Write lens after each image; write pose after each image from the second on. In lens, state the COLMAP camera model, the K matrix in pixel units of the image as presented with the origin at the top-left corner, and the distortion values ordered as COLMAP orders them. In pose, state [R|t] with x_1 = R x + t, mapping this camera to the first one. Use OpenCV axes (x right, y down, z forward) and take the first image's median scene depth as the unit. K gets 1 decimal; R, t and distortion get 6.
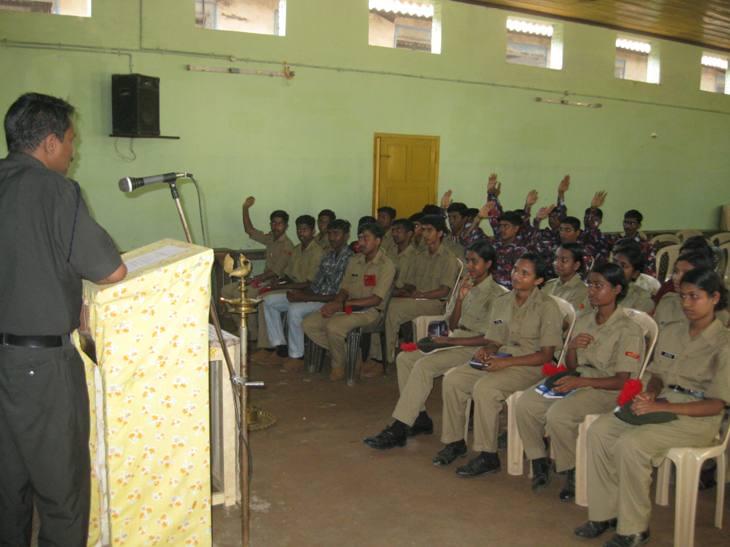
lens RADIAL K [[717.0, 0, 365.0], [0, 717.0, 273.5], [0, 0, 1]] dist [-0.101989, 0.004071]
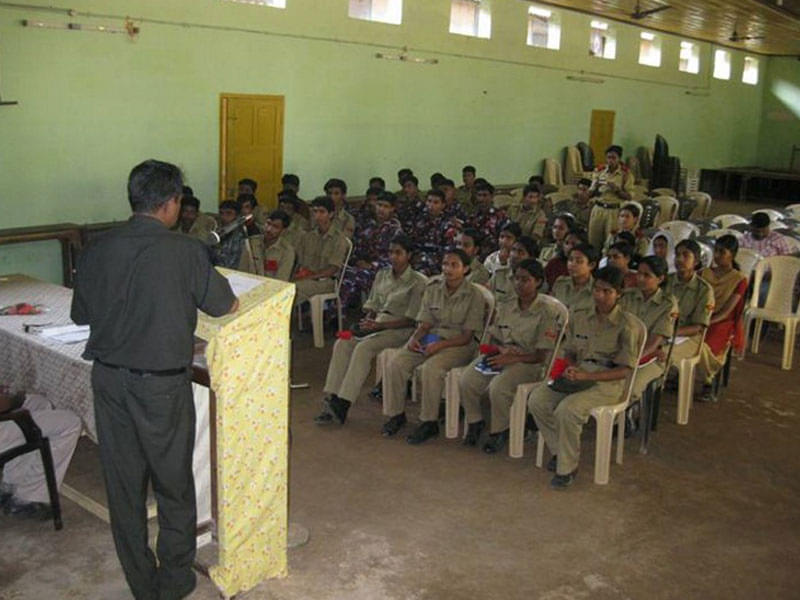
lens RADIAL K [[785.8, 0, 400.0], [0, 785.8, 300.0], [0, 0, 1]] dist [-0.101989, 0.004071]
pose [[0.952612, -0.047156, 0.300512, -0.271643], [0.017467, 0.994761, 0.100726, -0.084871], [-0.303687, -0.090703, 0.948445, -0.208708]]
